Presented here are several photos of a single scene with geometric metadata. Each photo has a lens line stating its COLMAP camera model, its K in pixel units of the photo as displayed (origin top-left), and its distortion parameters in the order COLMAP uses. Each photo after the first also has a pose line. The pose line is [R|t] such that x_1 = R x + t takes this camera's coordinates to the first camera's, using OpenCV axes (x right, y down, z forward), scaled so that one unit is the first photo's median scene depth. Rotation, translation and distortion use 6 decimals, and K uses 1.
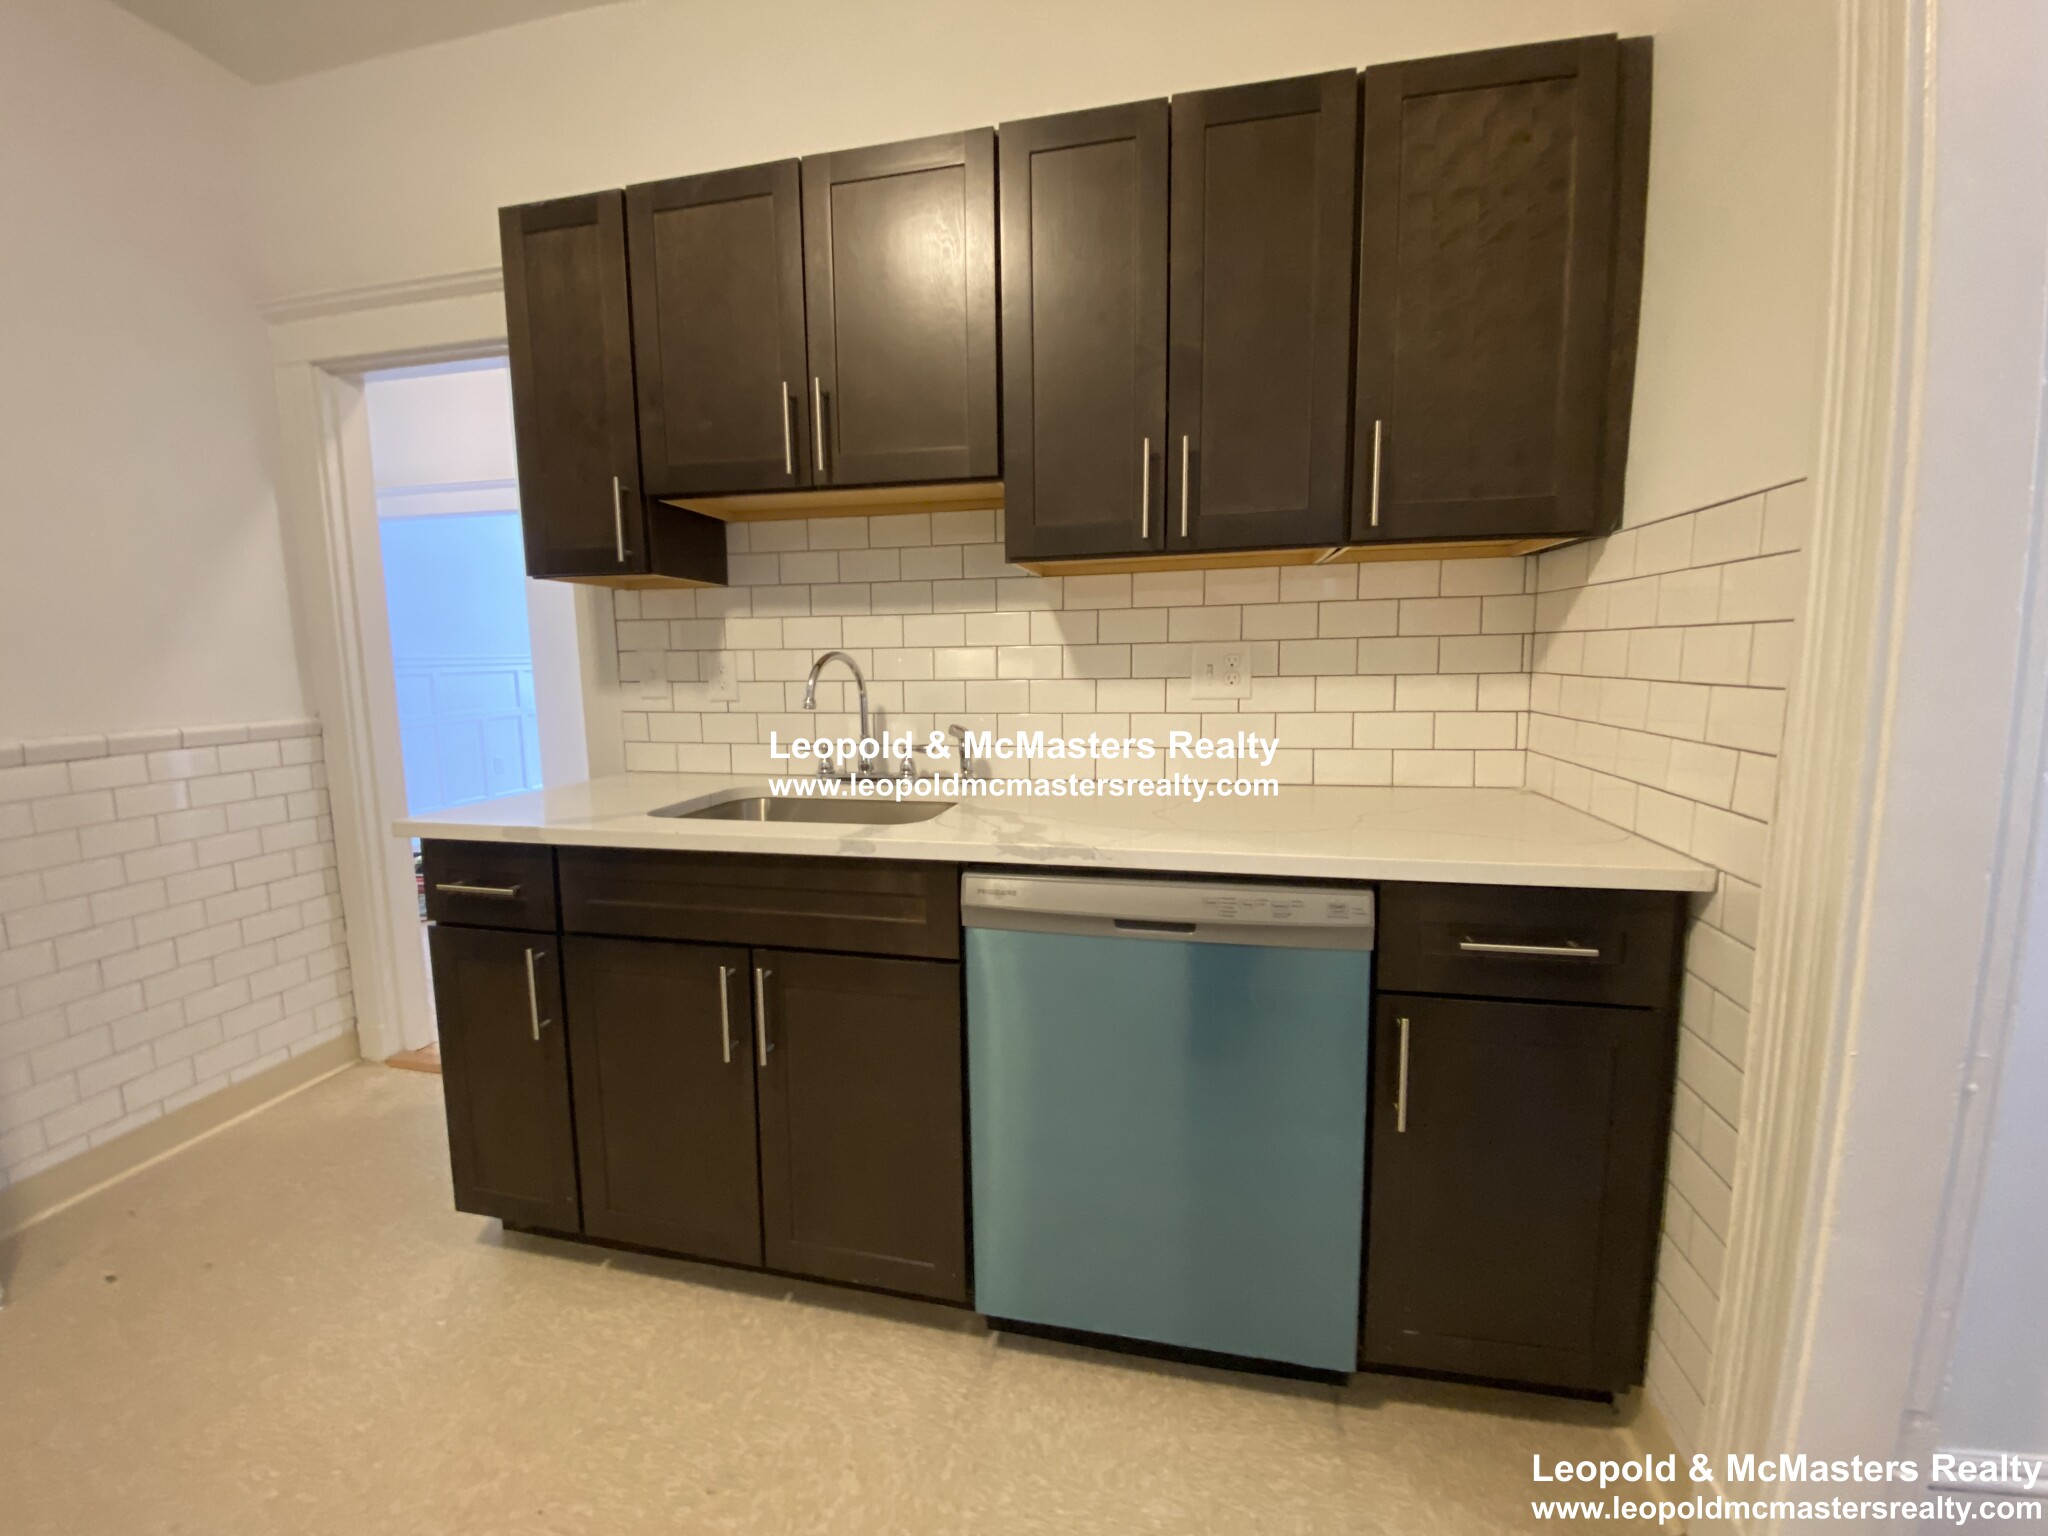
lens RADIAL K [[838.0, 0, 1010.4], [0, 838.0, 750.8], [0, 0, 1]] dist [0.040801, -0.028120]
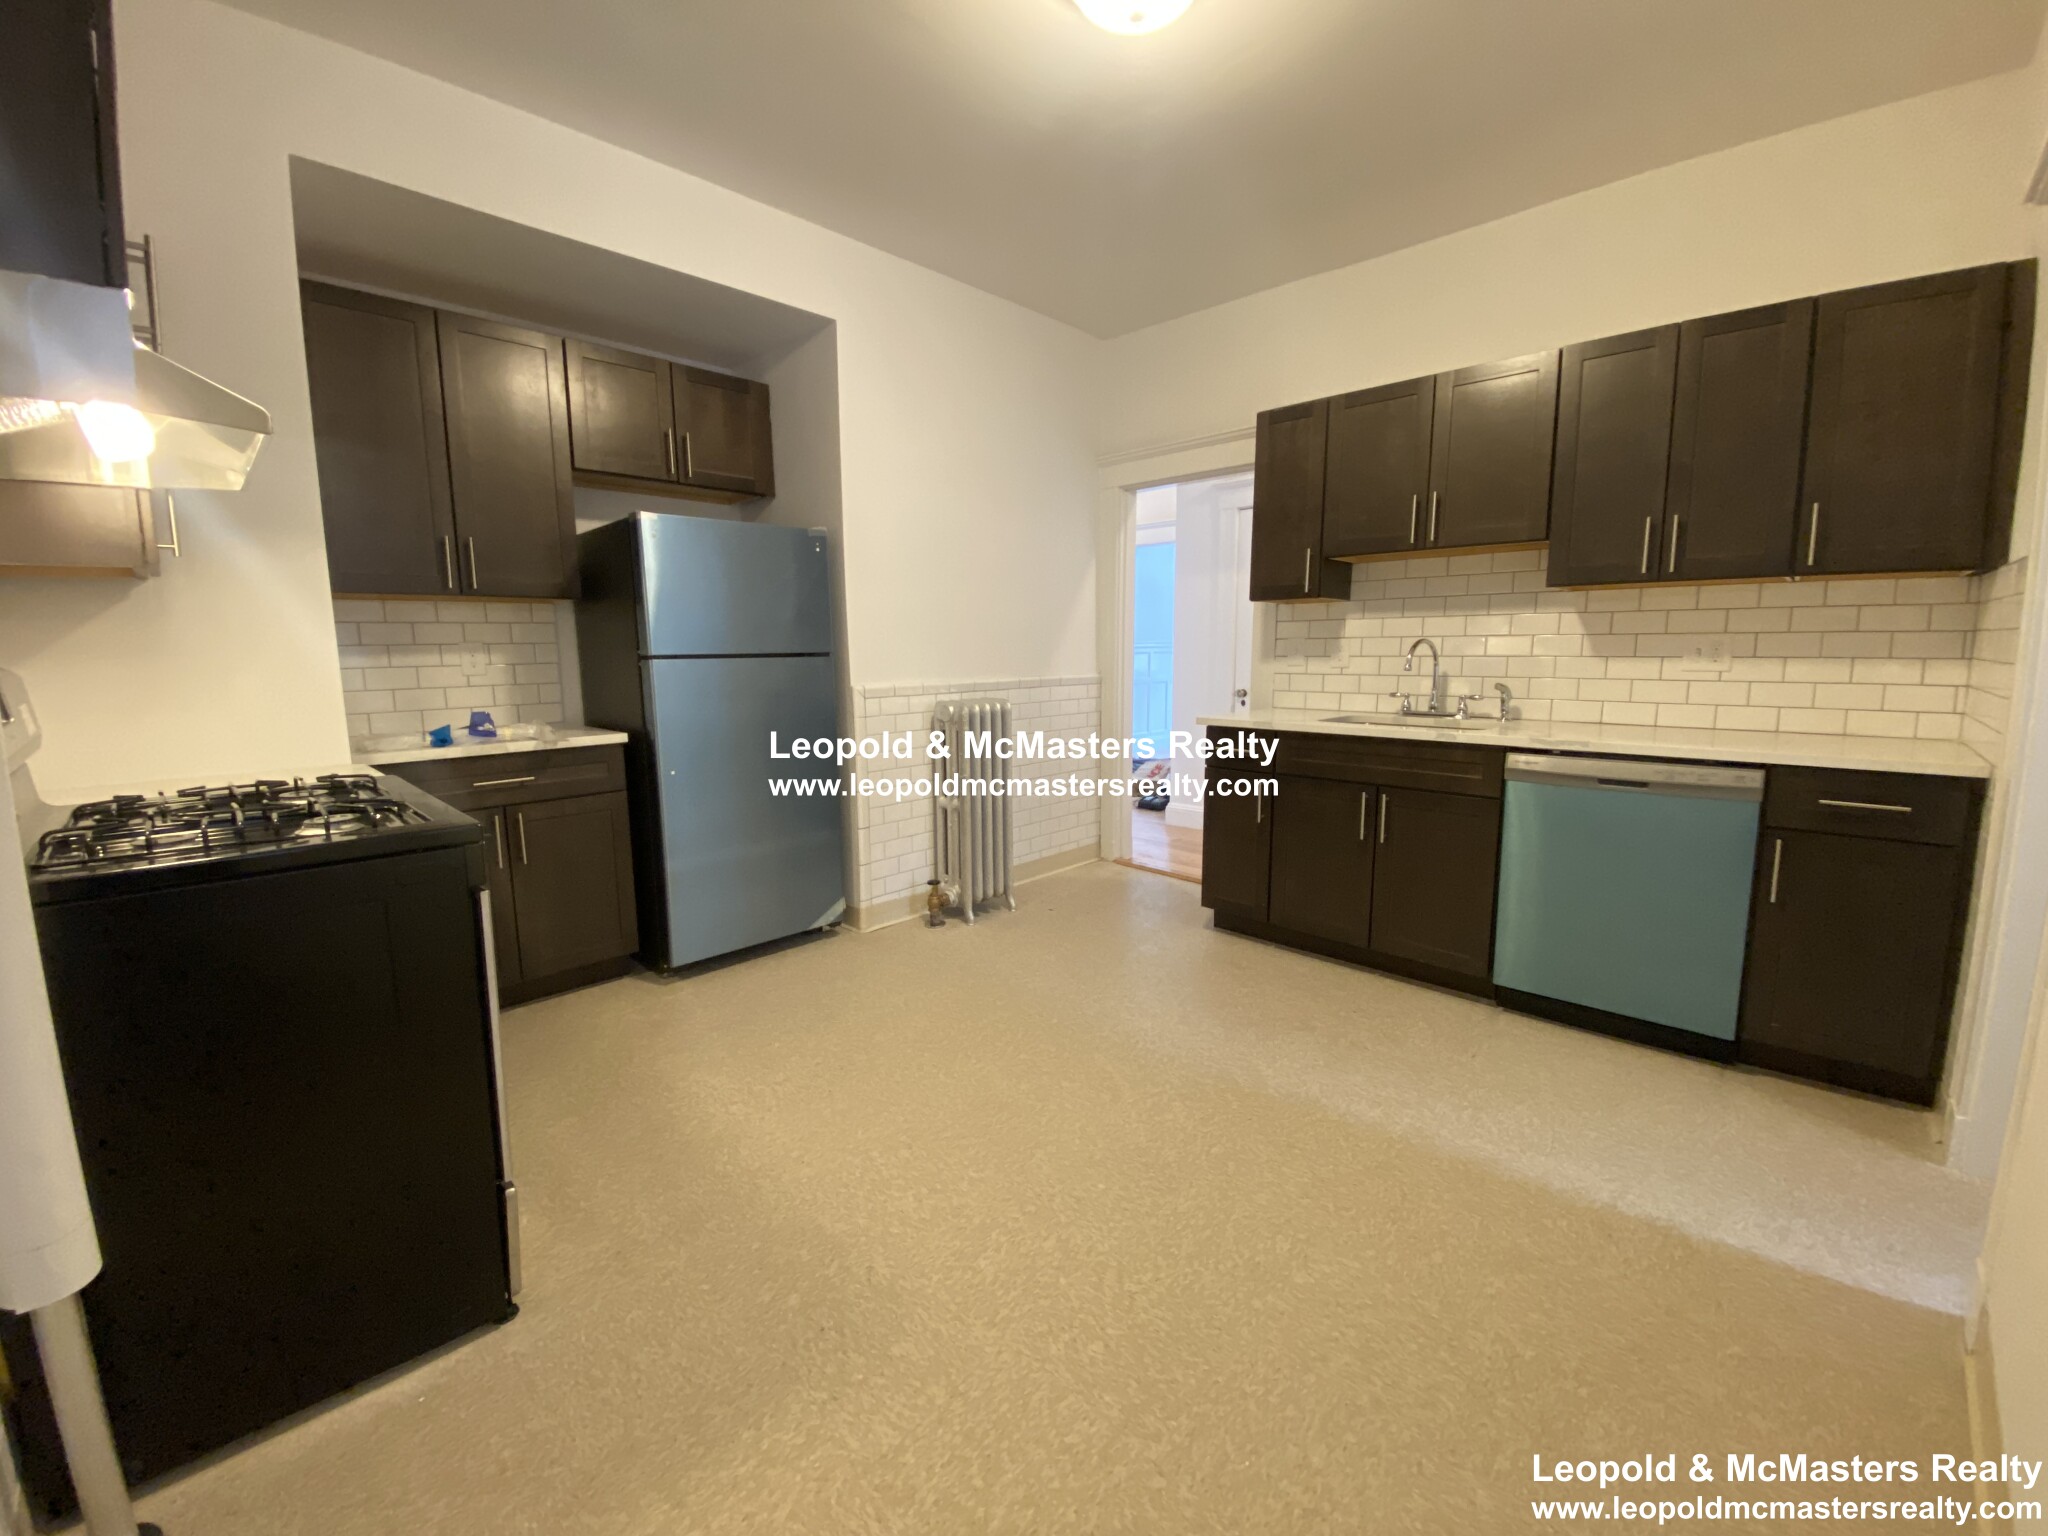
lens RADIAL K [[822.0, 0, 1012.0], [0, 822.0, 760.4], [0, 0, 1]] dist [0.030567, -0.026730]
pose [[0.853984, 0.080159, -0.514087, -0.035637], [-0.064260, 0.996746, 0.048671, 0.110463], [0.516316, -0.008530, 0.856356, -0.962904]]
